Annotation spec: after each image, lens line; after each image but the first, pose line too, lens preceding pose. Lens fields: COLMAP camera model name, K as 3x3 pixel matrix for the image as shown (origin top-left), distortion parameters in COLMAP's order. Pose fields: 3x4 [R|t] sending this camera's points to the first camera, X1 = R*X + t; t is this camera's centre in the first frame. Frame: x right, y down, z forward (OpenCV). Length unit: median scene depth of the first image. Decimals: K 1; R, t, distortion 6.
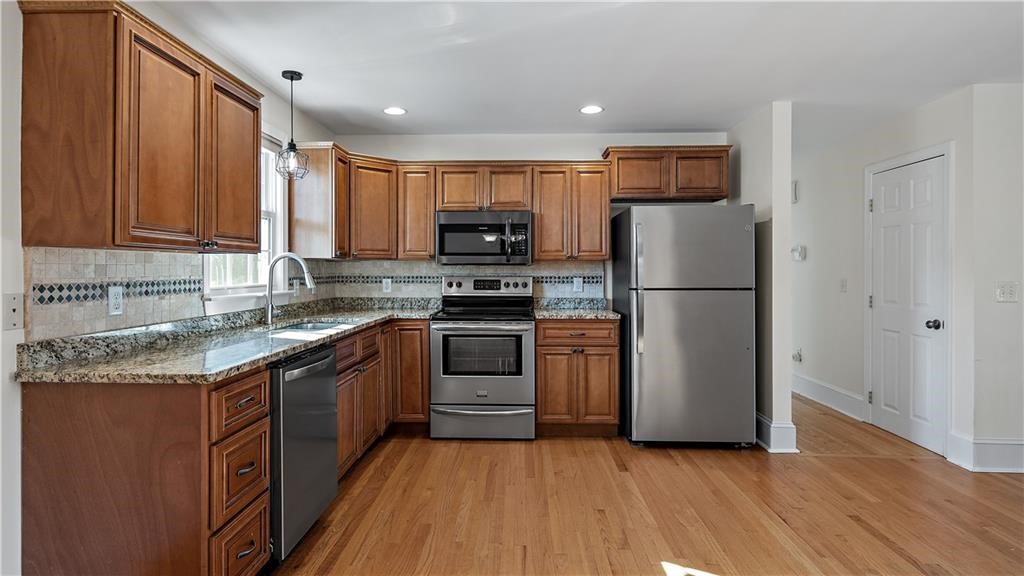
lens RADIAL K [[526.1, 0, 502.1], [0, 526.1, 268.9], [0, 0, 1]] dist [0.010316, 0.000377]
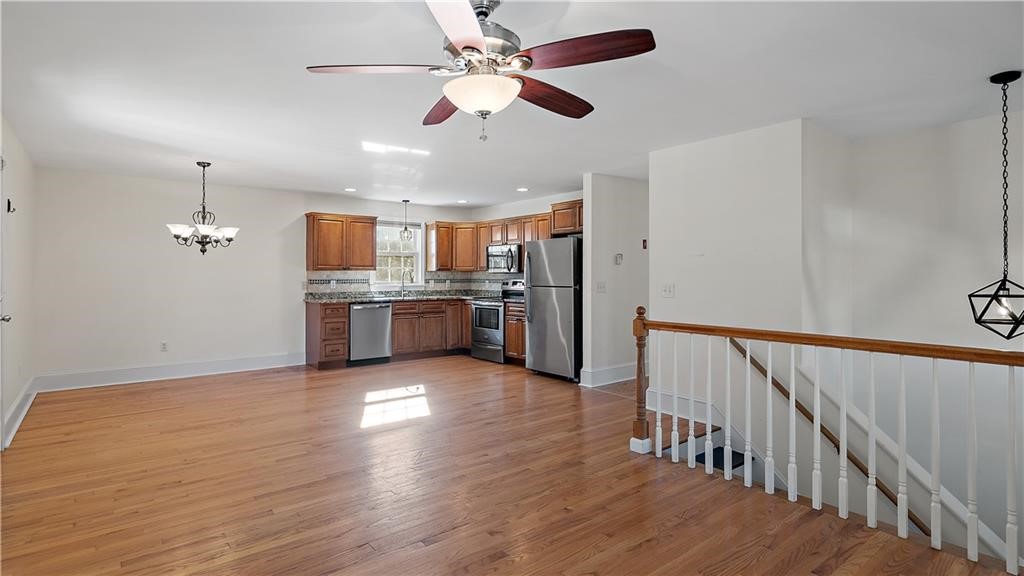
lens RADIAL K [[512.5, 0, 494.2], [0, 512.5, 272.2], [0, 0, 1]] dist [0.001352, 0.000286]
pose [[0.637688, -0.007018, -0.770263, 1.410119], [0.002171, 0.999971, -0.007313, 0.002230], [0.770292, 0.002991, 0.637685, -0.209527]]
